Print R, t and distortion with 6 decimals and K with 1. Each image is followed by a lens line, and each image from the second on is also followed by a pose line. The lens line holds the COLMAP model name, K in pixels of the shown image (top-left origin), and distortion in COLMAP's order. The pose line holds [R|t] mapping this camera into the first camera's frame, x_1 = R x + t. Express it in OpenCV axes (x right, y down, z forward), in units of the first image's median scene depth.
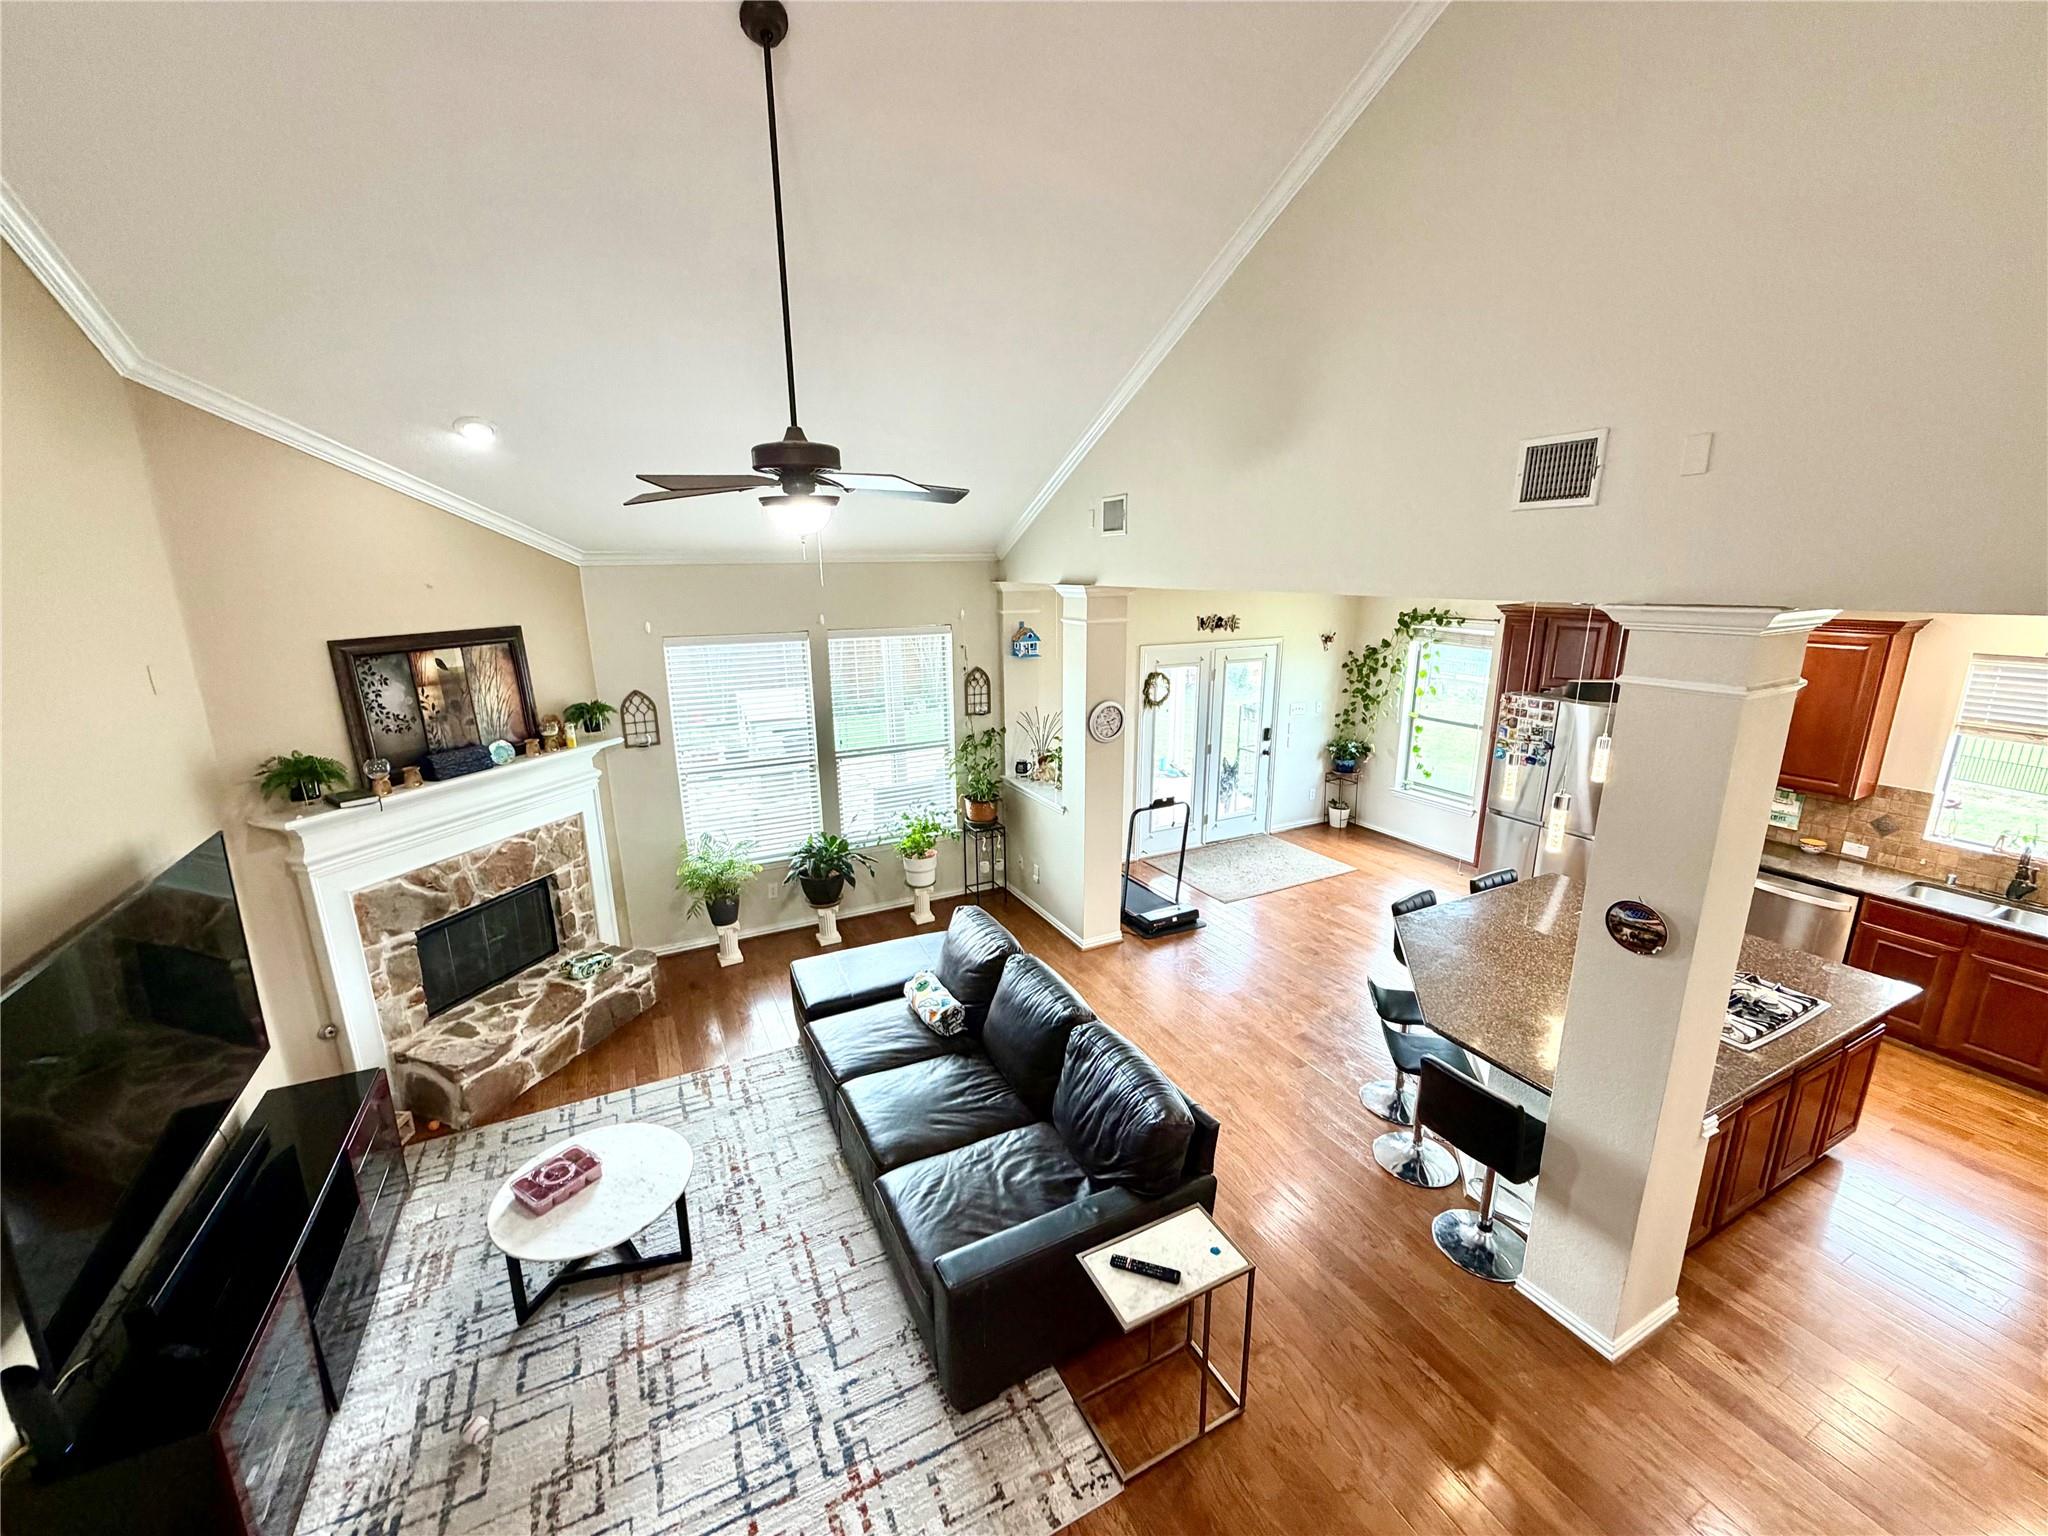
lens RADIAL K [[817.3, 0, 1019.7], [0, 817.3, 766.4], [0, 0, 1]] dist [0.000566, 0.000074]
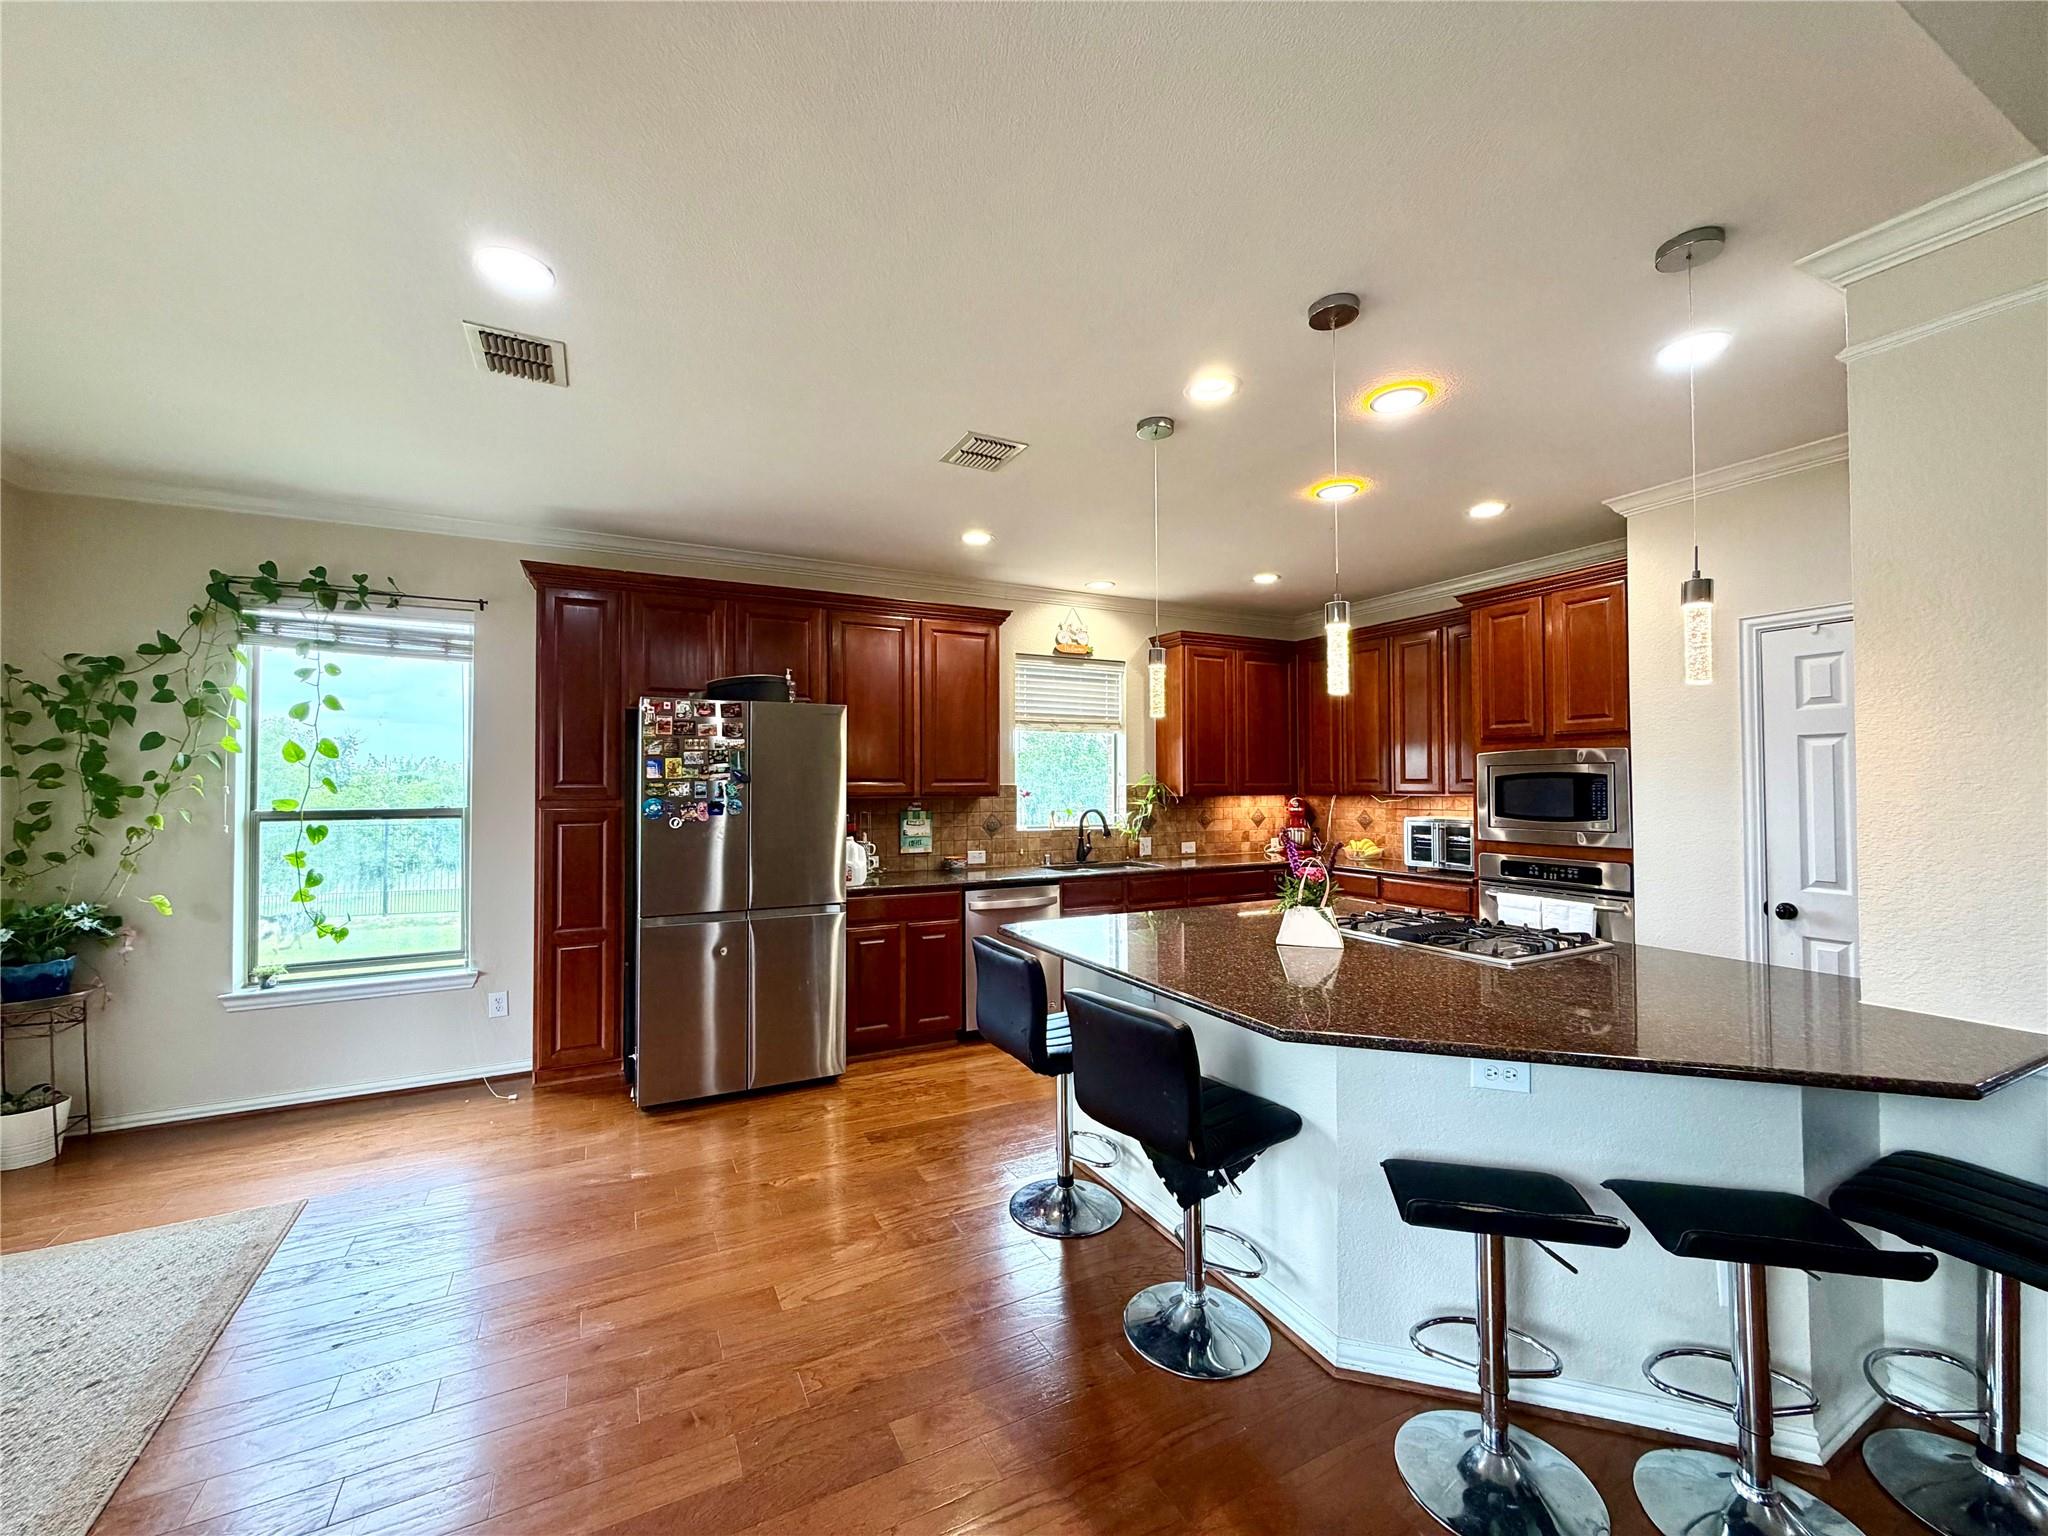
lens RADIAL K [[817.3, 0, 1022.8], [0, 817.3, 768.0], [0, 0, 1]] dist [0.000566, 0.000074]
pose [[-0.004910, 0.028778, 0.999574, 0.053639], [0.243982, 0.969412, -0.026711, 0.034019], [-0.969767, 0.243746, -0.011781, 0.814894]]
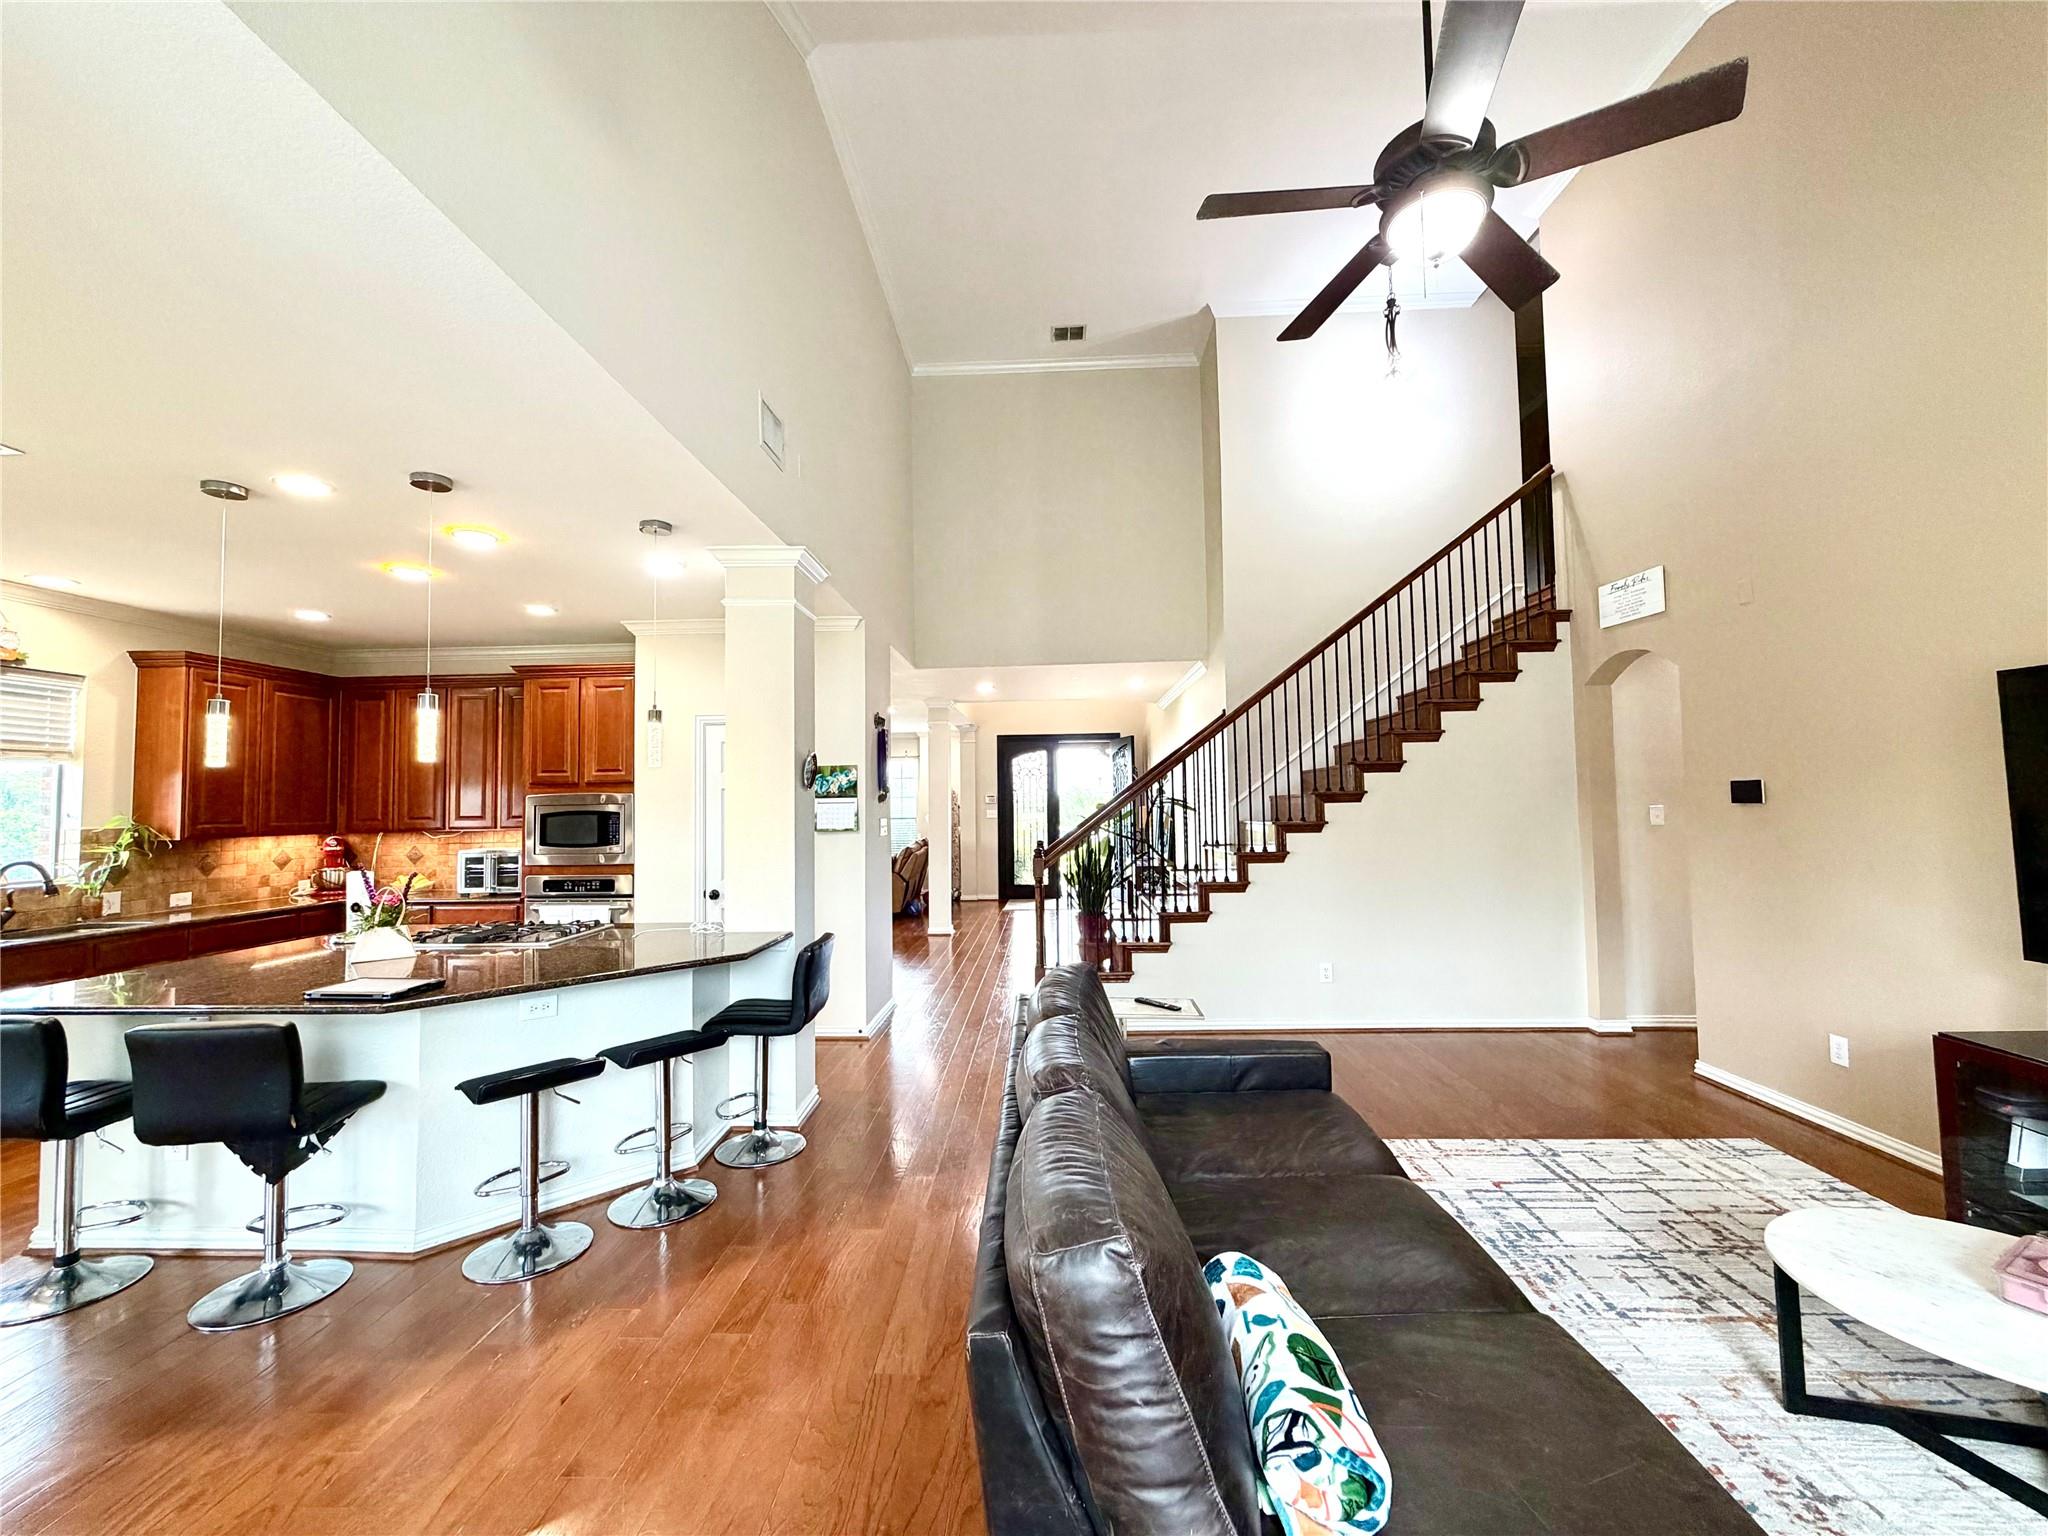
lens RADIAL K [[817.3, 0, 1018.9], [0, 817.3, 765.6], [0, 0, 1]] dist [0.000566, 0.000074]
pose [[-0.871285, 0.046106, 0.488608, -0.134018], [0.141018, 0.977113, 0.159260, 0.002116], [-0.470082, 0.207663, -0.857846, 0.920492]]
